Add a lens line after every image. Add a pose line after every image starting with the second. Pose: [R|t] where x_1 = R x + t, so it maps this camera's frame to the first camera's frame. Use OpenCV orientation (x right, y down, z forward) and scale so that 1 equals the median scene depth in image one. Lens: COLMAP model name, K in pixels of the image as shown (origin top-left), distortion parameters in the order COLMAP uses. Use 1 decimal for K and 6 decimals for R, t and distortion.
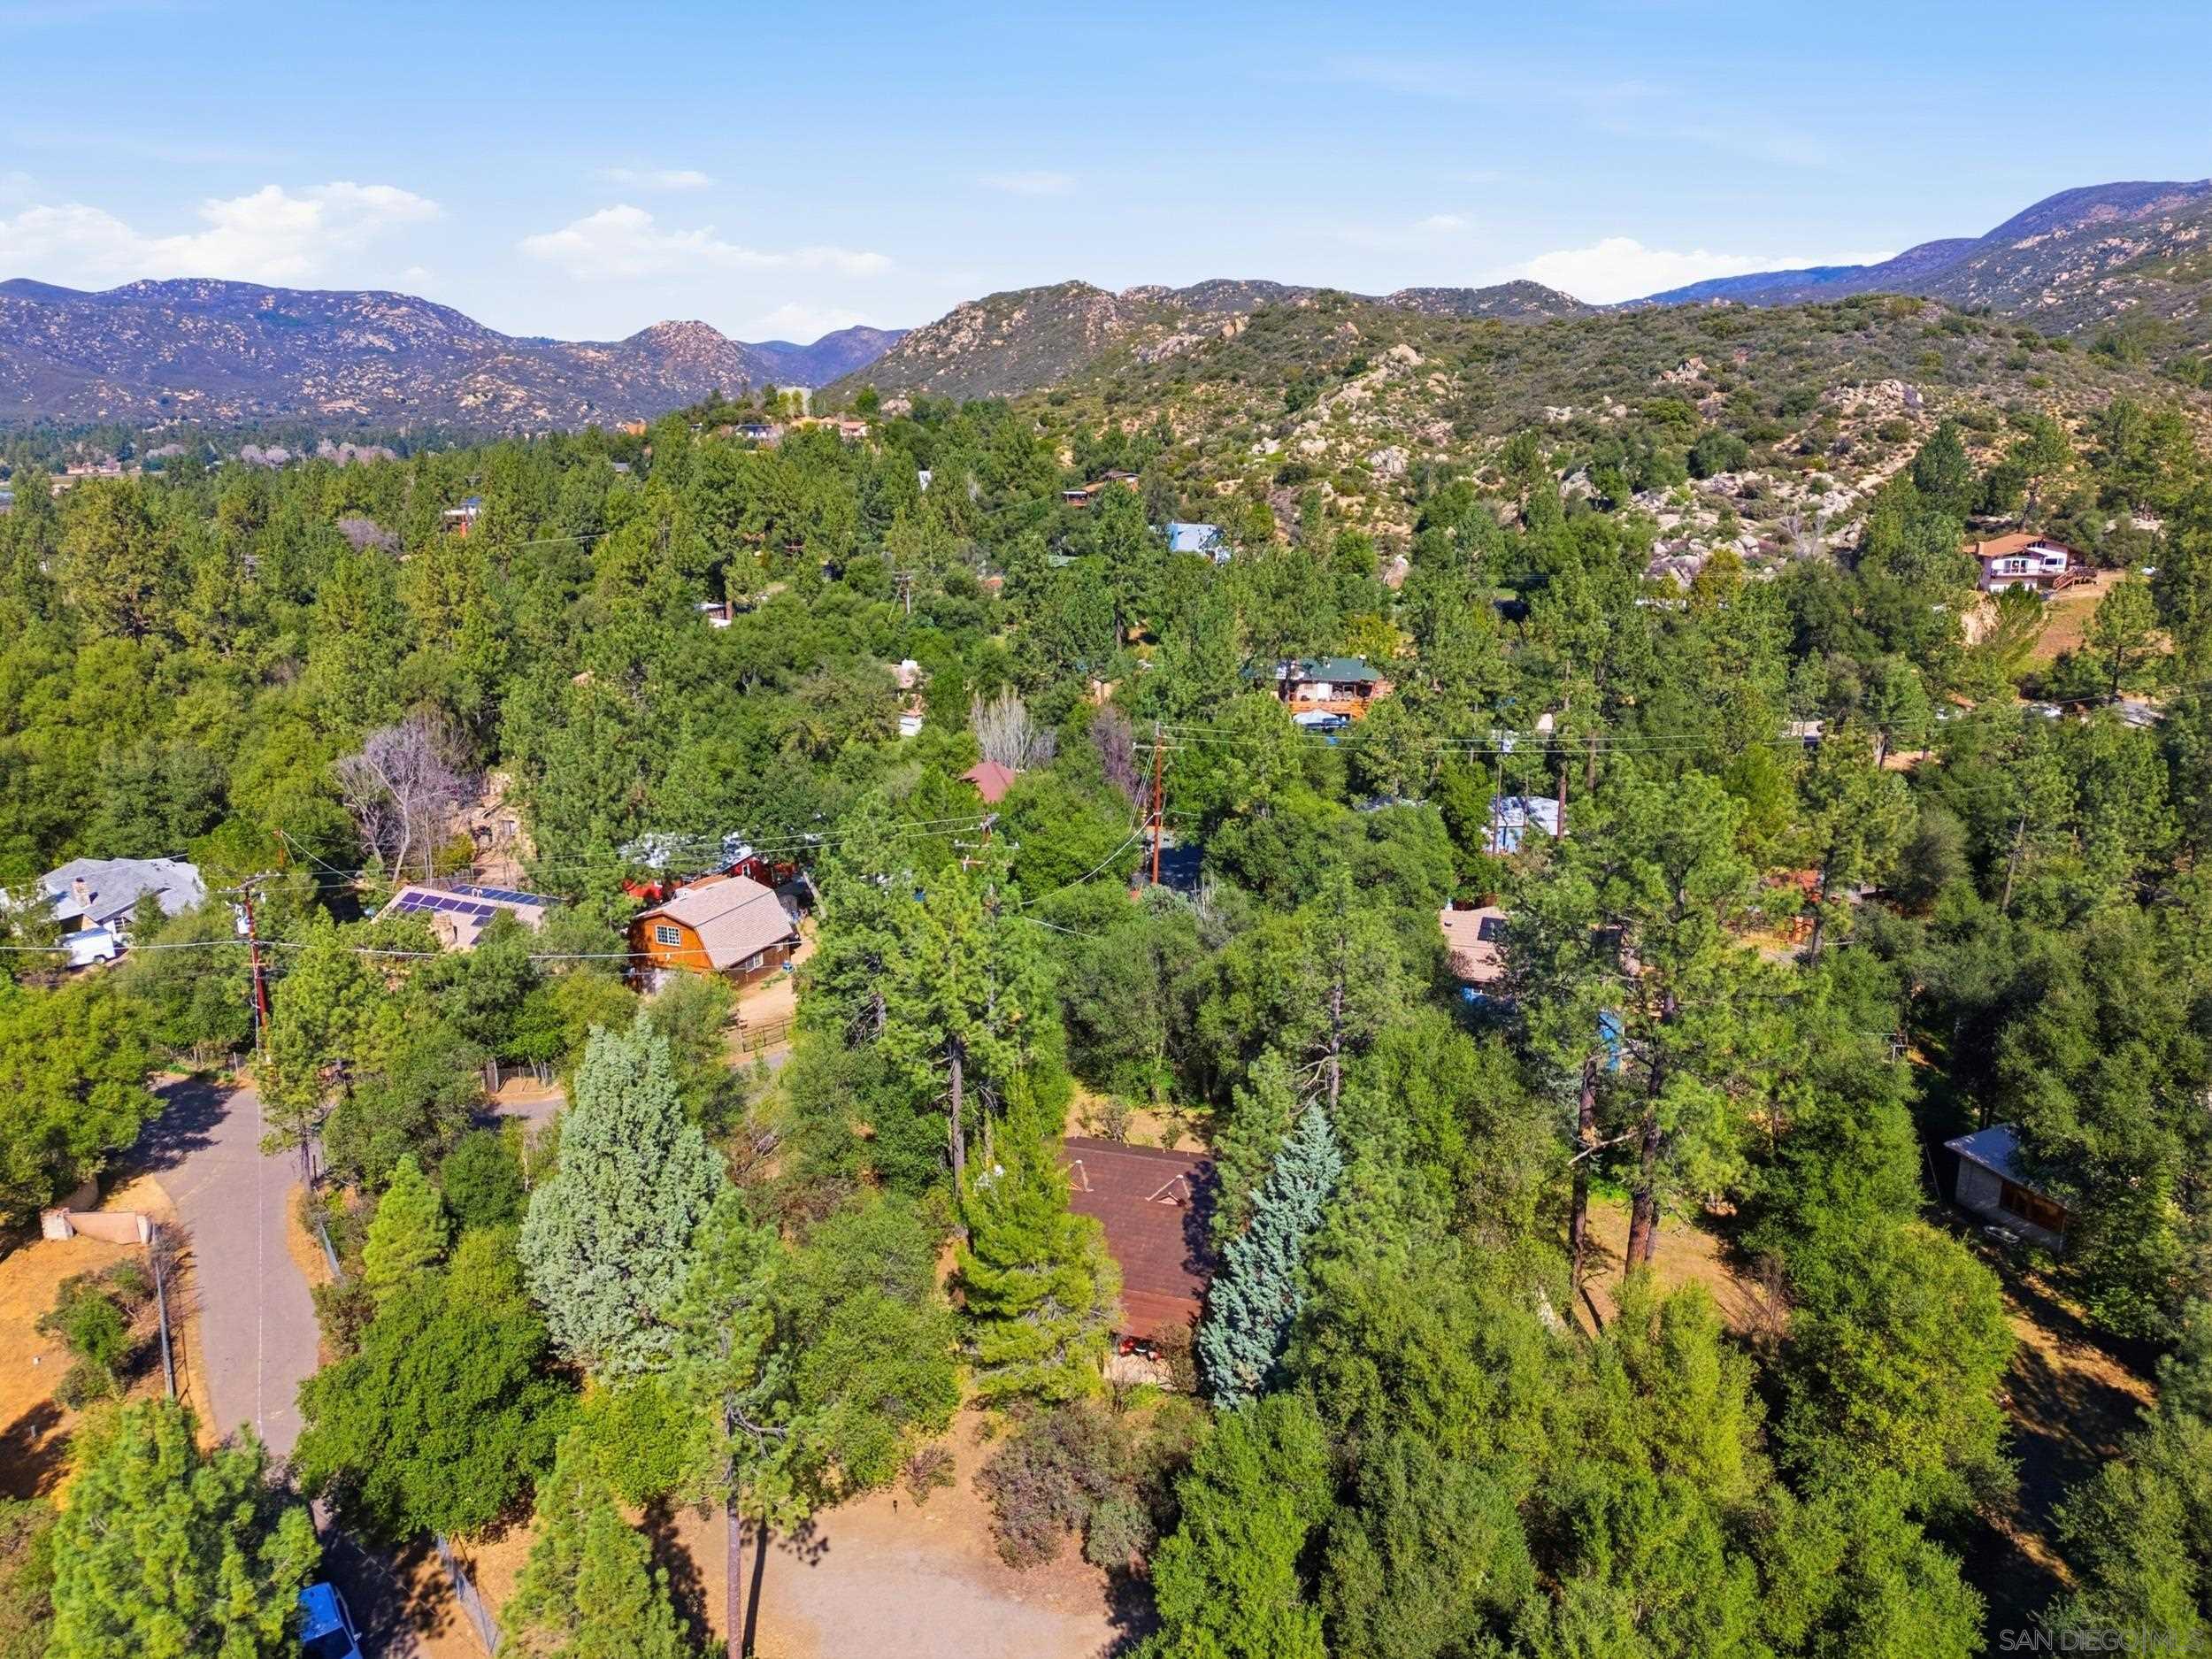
lens RADIAL K [[1660.1, 0, 1107.9], [0, 1660.1, 824.7], [0, 0, 1]] dist [-0.004429, 0.000801]
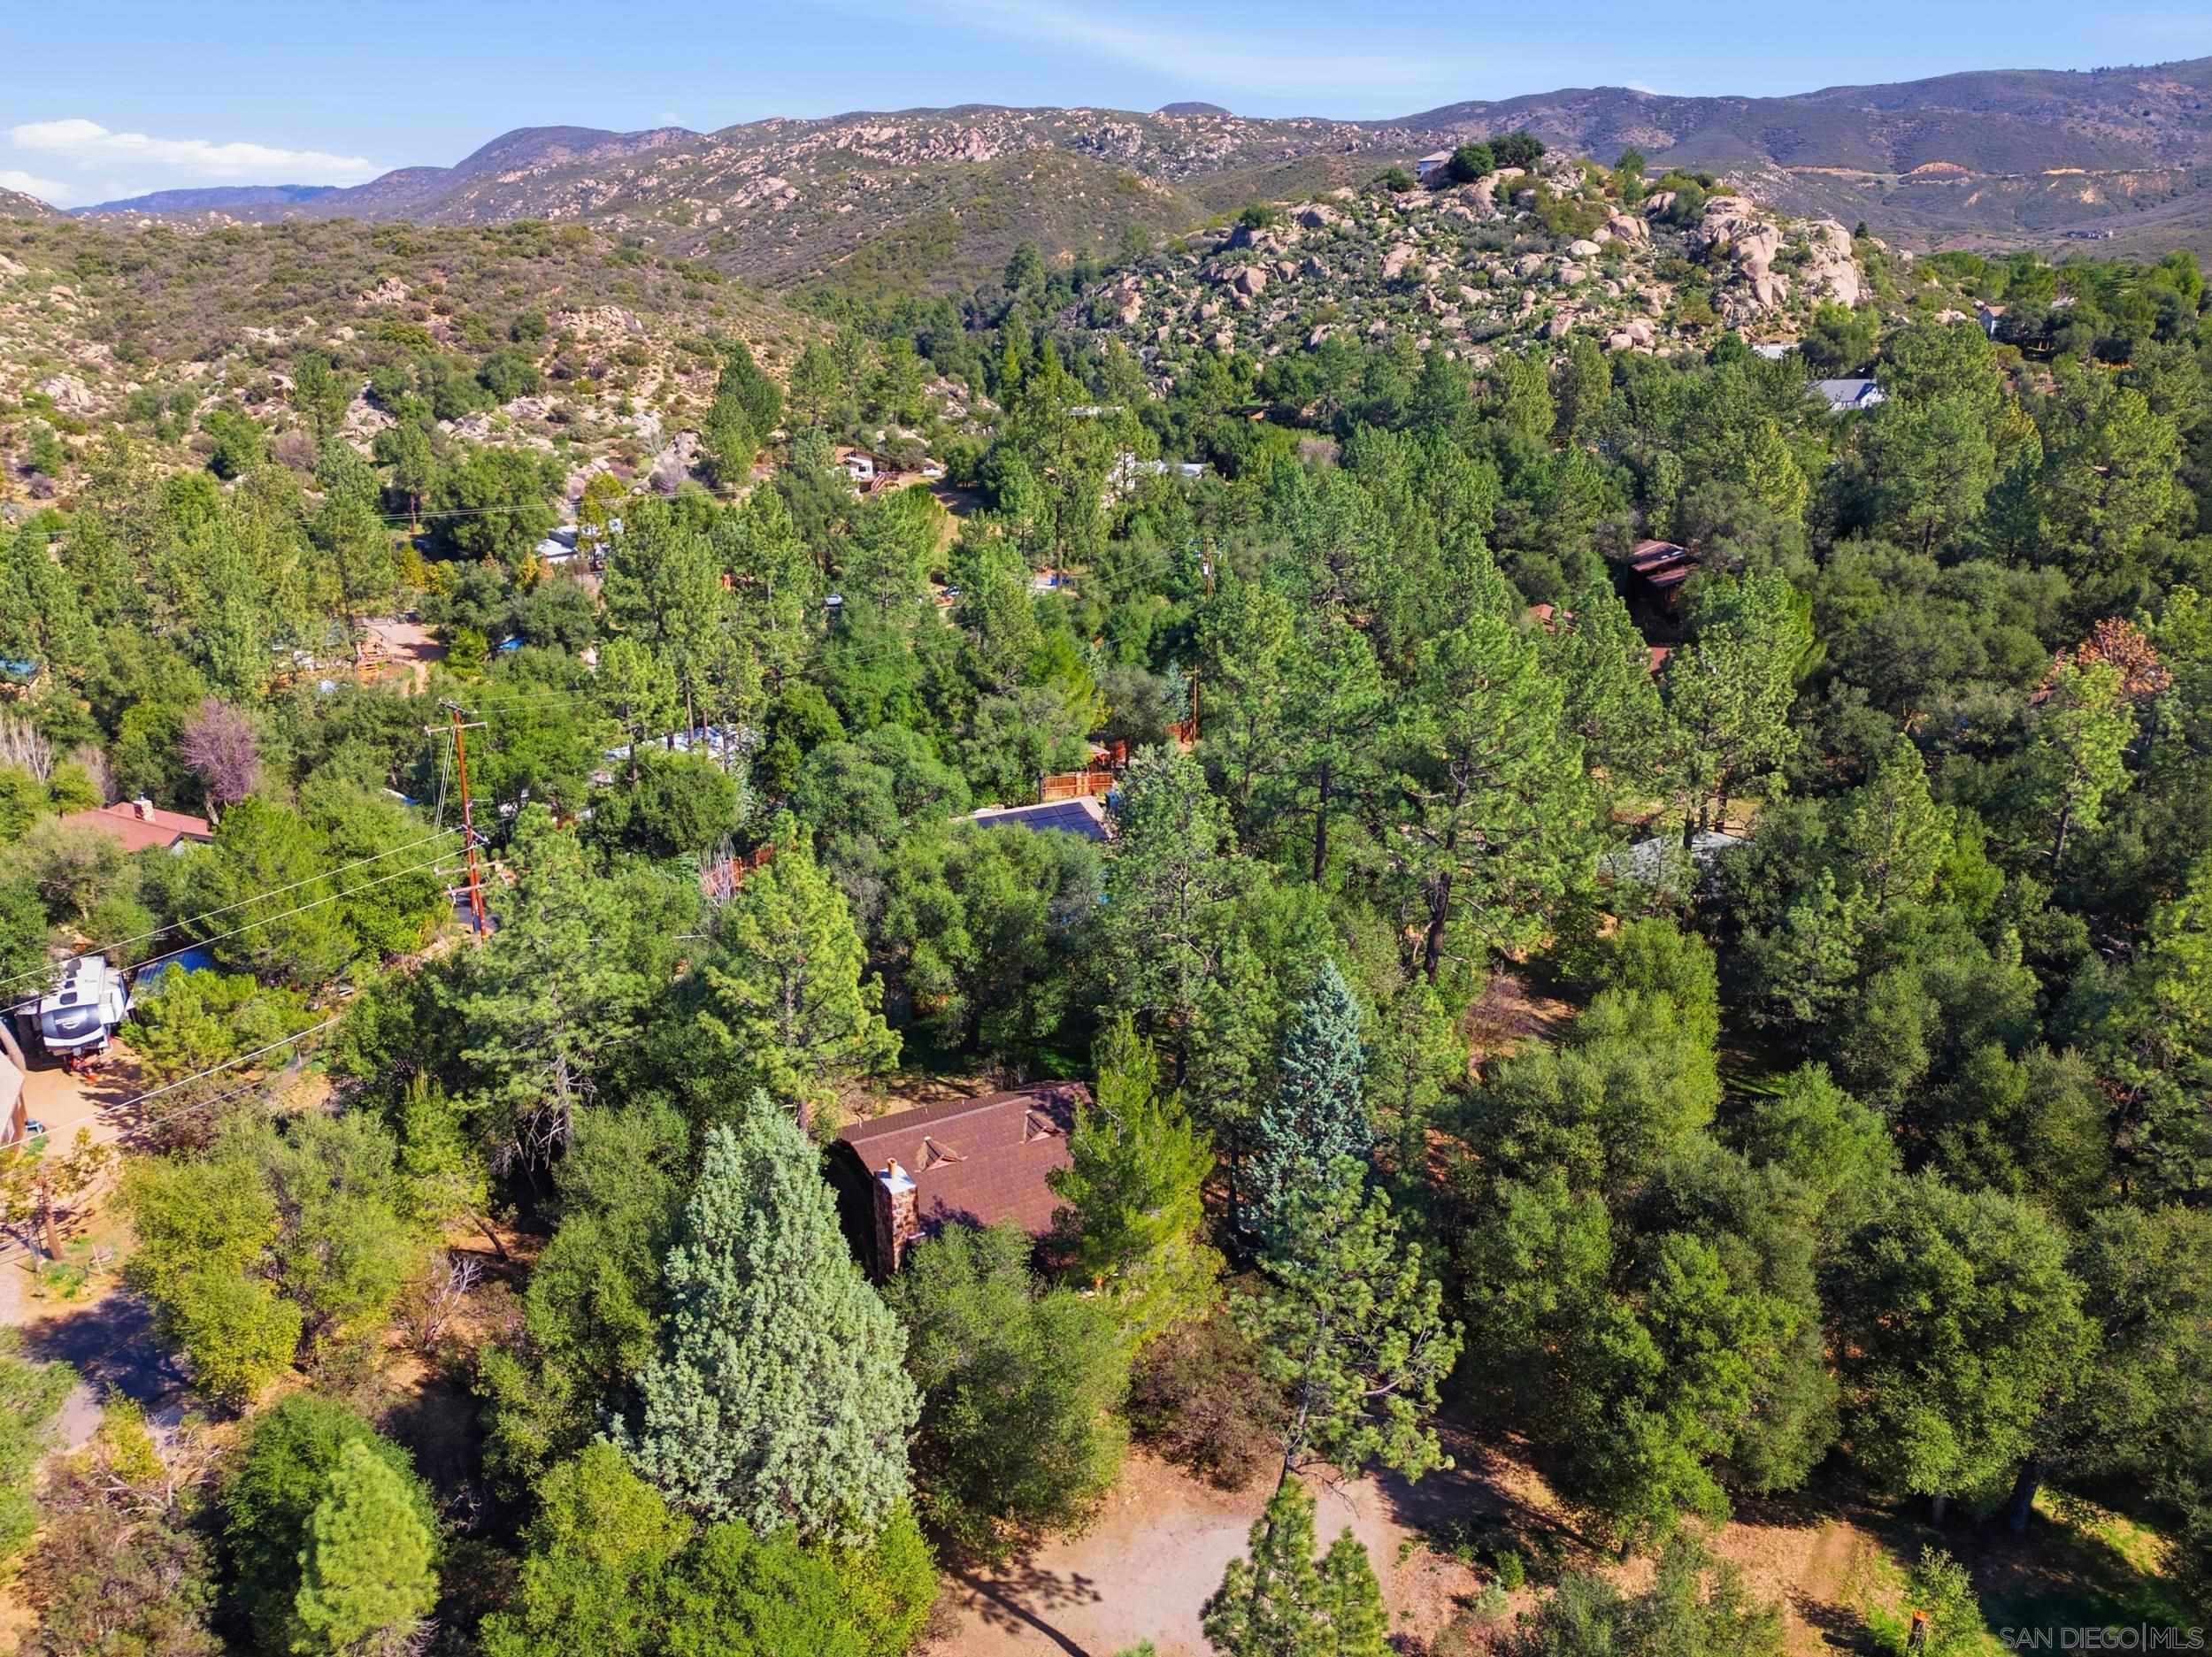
lens RADIAL K [[1660.0, 0, 1107.8], [0, 1660.0, 833.7], [0, 0, 1]] dist [-0.004429, 0.000801]
pose [[0.652735, -0.207066, 0.728739, -0.142134], [0.173180, 0.977235, 0.122556, -0.014452], [-0.737527, 0.046206, 0.673735, 0.068433]]
